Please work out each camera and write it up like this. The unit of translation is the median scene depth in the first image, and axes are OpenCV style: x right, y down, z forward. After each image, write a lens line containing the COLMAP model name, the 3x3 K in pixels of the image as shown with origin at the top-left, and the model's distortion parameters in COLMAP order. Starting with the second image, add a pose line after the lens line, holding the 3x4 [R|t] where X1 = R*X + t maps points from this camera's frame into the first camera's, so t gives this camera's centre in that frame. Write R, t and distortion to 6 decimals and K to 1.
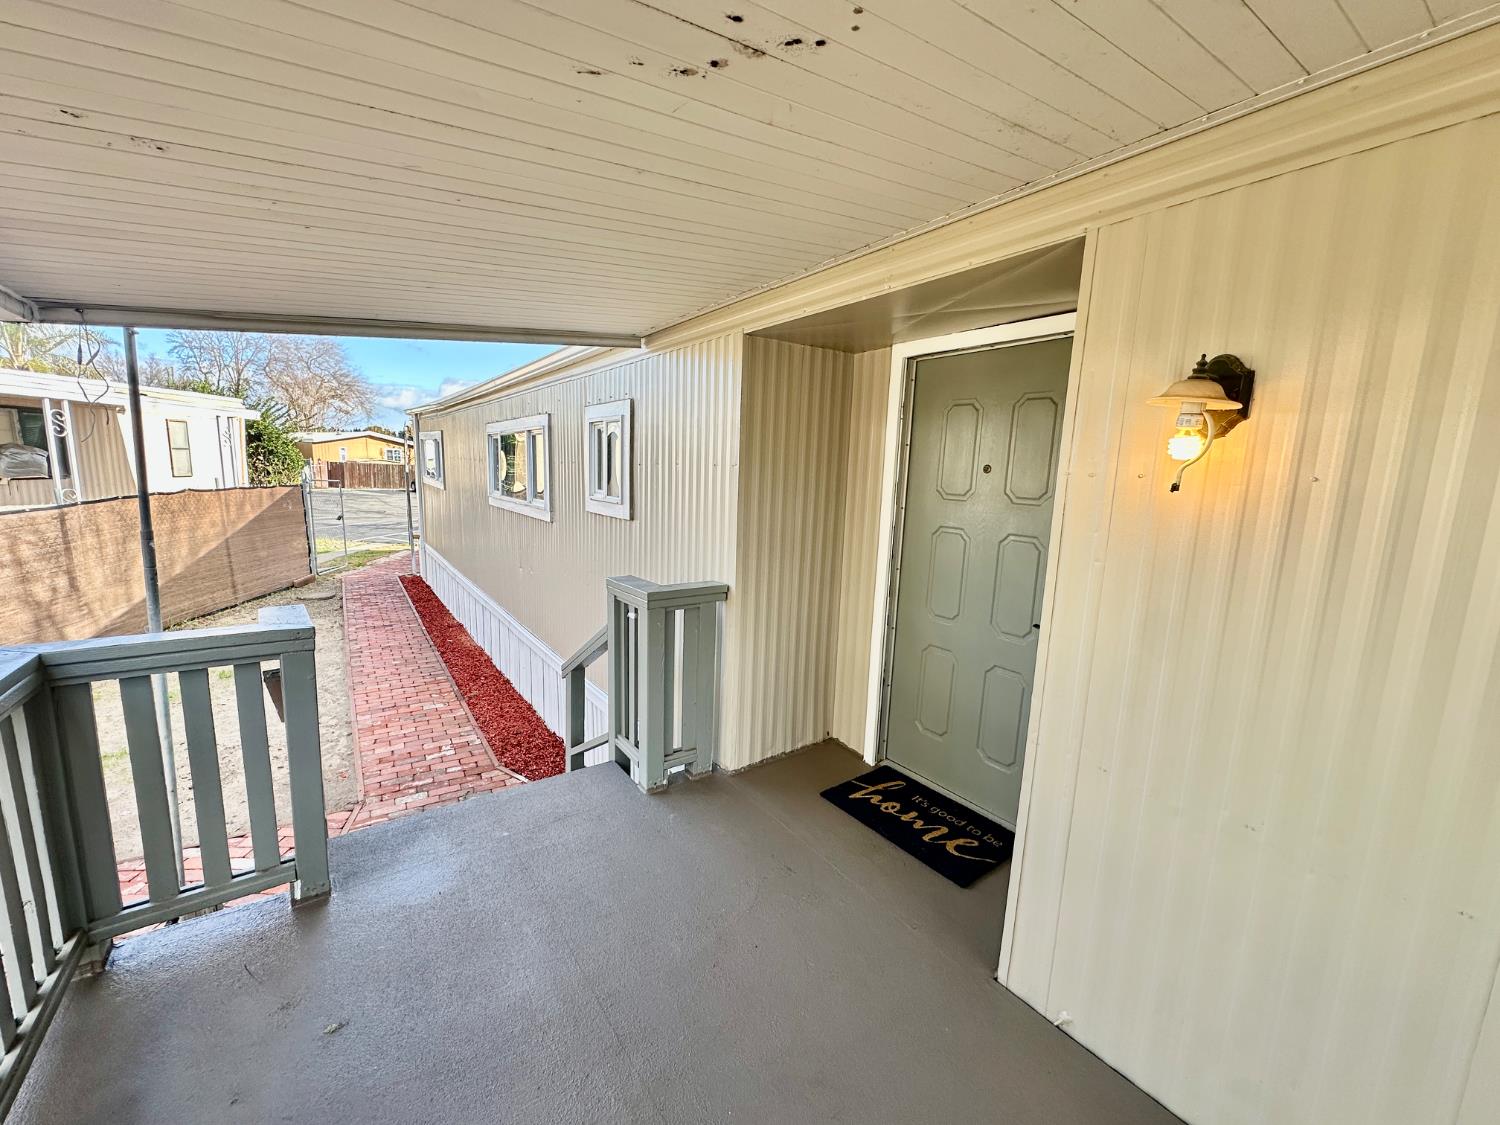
lens RADIAL K [[597.5, 0, 749.1], [0, 597.5, 564.9], [0, 0, 1]] dist [-0.006915, 0.002090]
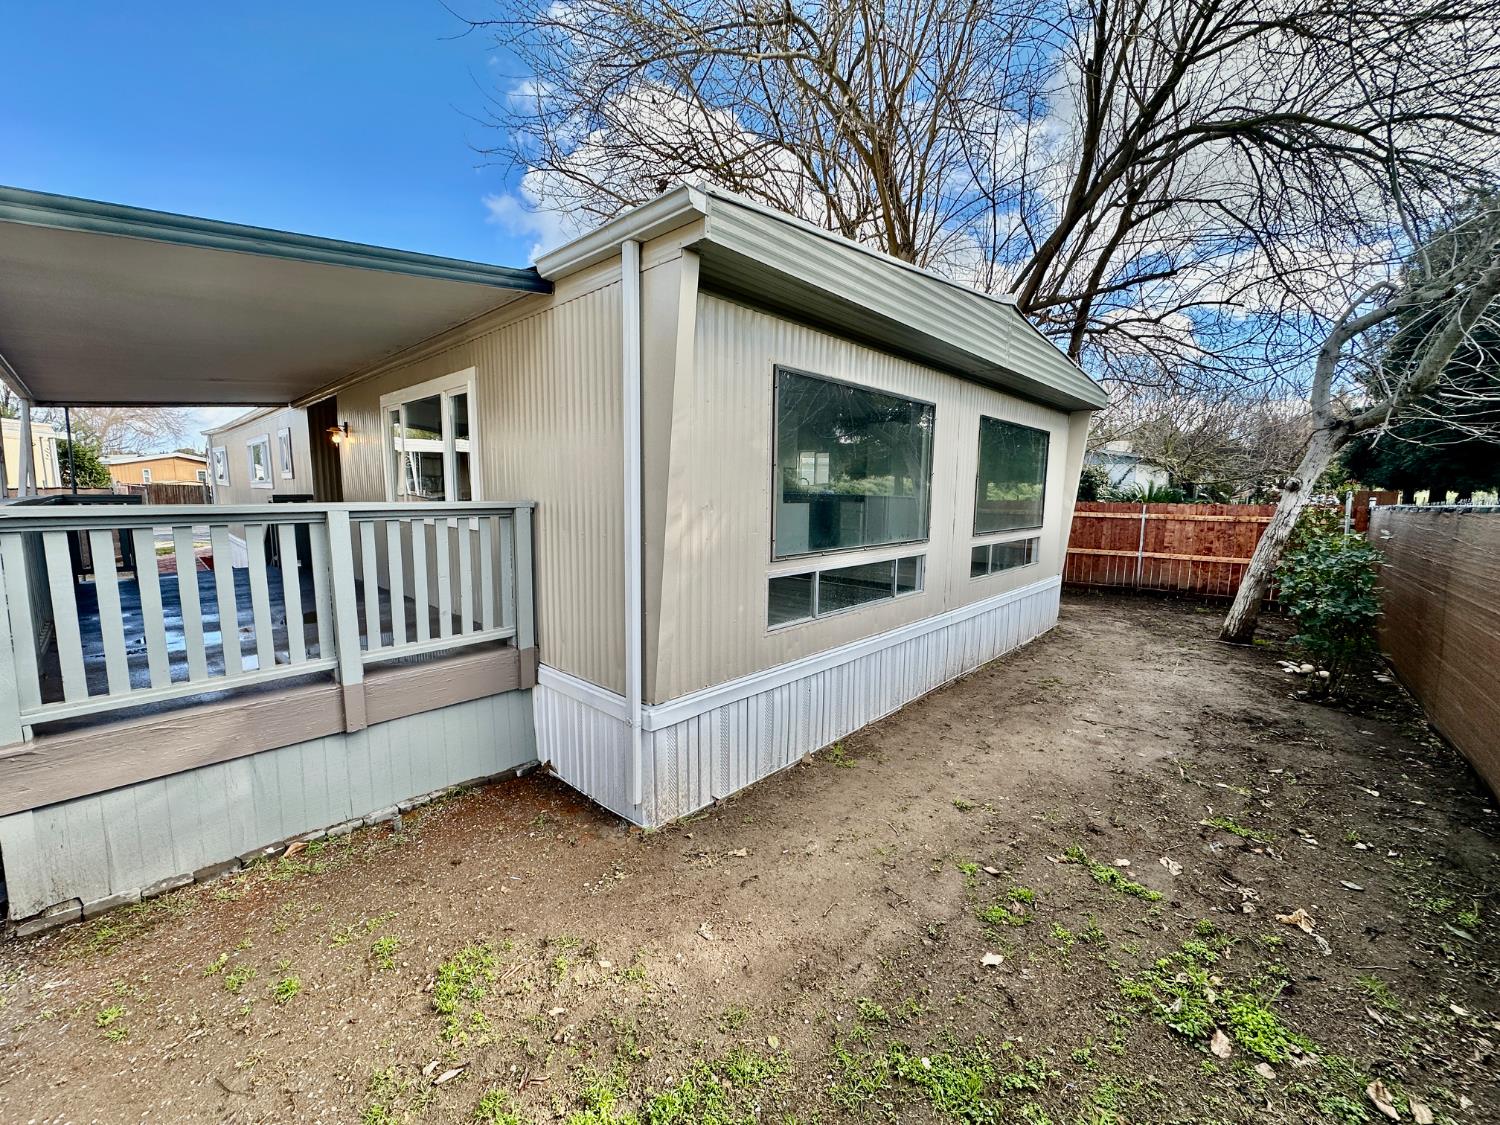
lens RADIAL K [[597.5, 0, 751.2], [0, 597.5, 561.8], [0, 0, 1]] dist [-0.006915, 0.002090]
pose [[0.979961, -0.051647, 0.192379, 0.308909], [0.057544, 0.998025, -0.025186, 0.116736], [-0.190699, 0.035751, 0.980997, -0.456489]]
